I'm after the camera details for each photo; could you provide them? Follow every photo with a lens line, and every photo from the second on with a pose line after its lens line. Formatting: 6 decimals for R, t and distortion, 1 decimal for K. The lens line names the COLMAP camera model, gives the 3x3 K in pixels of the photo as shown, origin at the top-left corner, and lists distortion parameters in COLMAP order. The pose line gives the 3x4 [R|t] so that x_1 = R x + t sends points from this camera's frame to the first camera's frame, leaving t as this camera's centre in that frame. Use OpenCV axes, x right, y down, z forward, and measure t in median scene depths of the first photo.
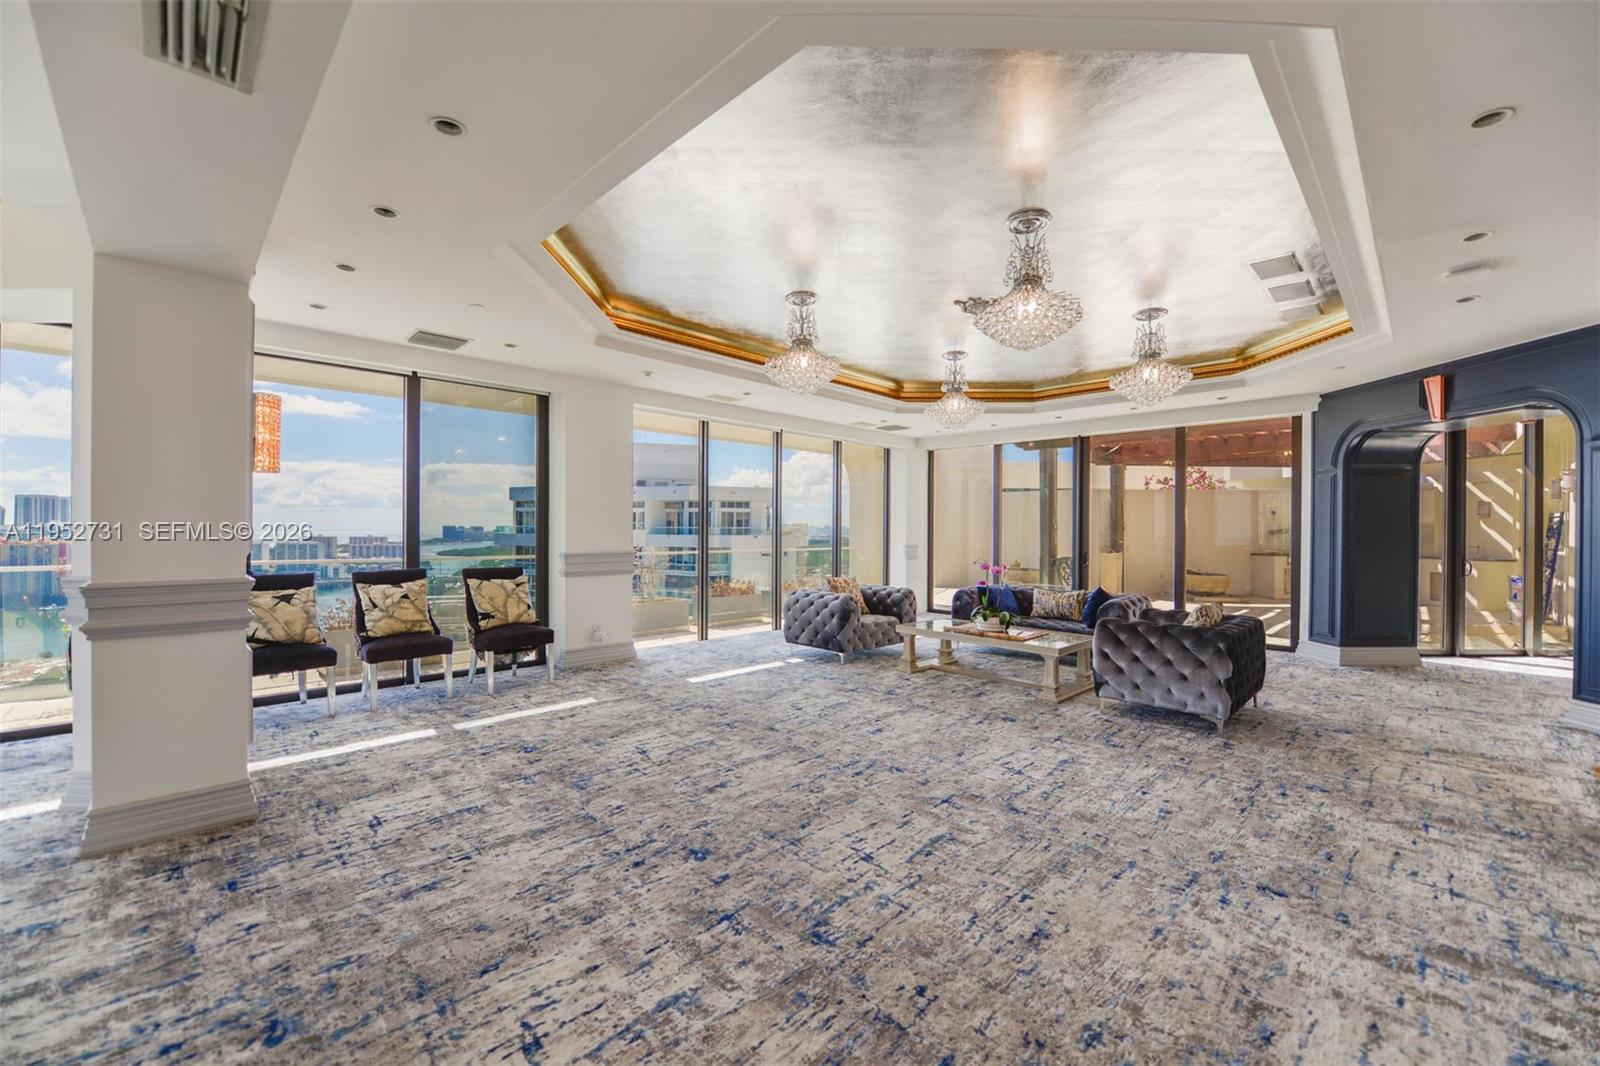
lens RADIAL K [[641.4, 0, 806.3], [0, 641.4, 534.3], [0, 0, 1]] dist [-0.013031, -0.001377]
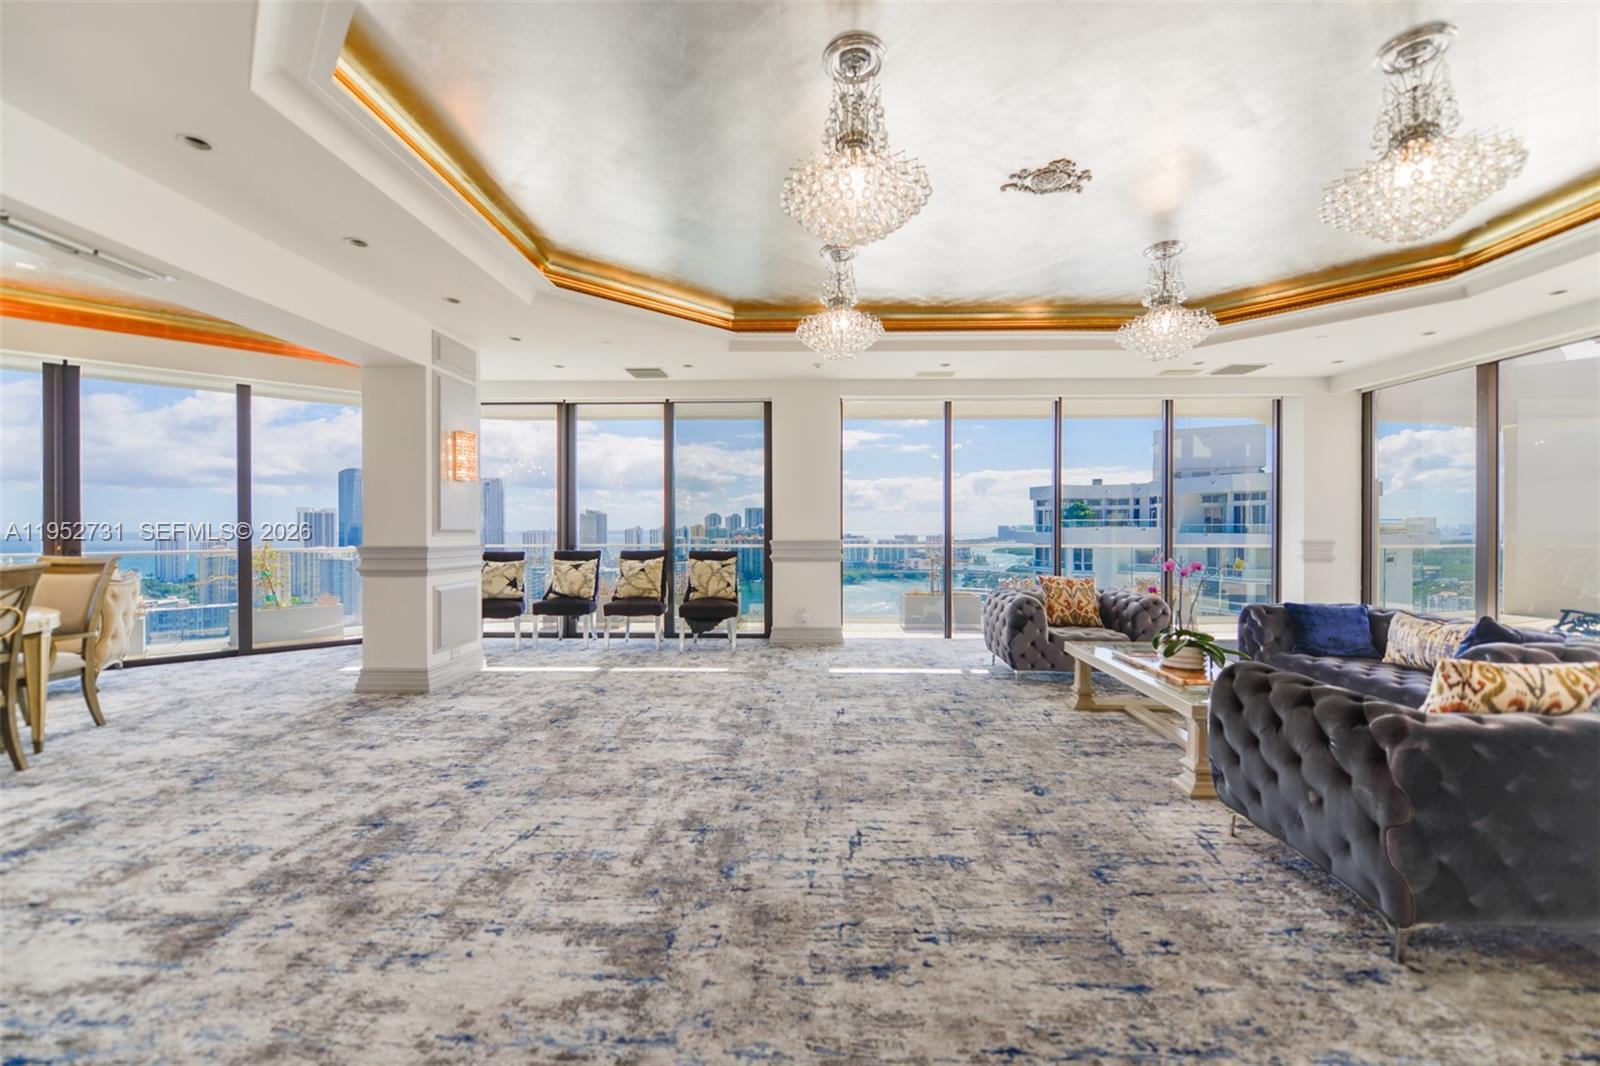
lens RADIAL K [[641.4, 0, 804.7], [0, 641.4, 532.9], [0, 0, 1]] dist [-0.013031, -0.001377]
pose [[0.682043, -0.000298, -0.731312, 0.594965], [-0.000901, 0.999999, -0.001247, 0.022704], [0.731312, 0.001510, 0.682042, 0.350428]]
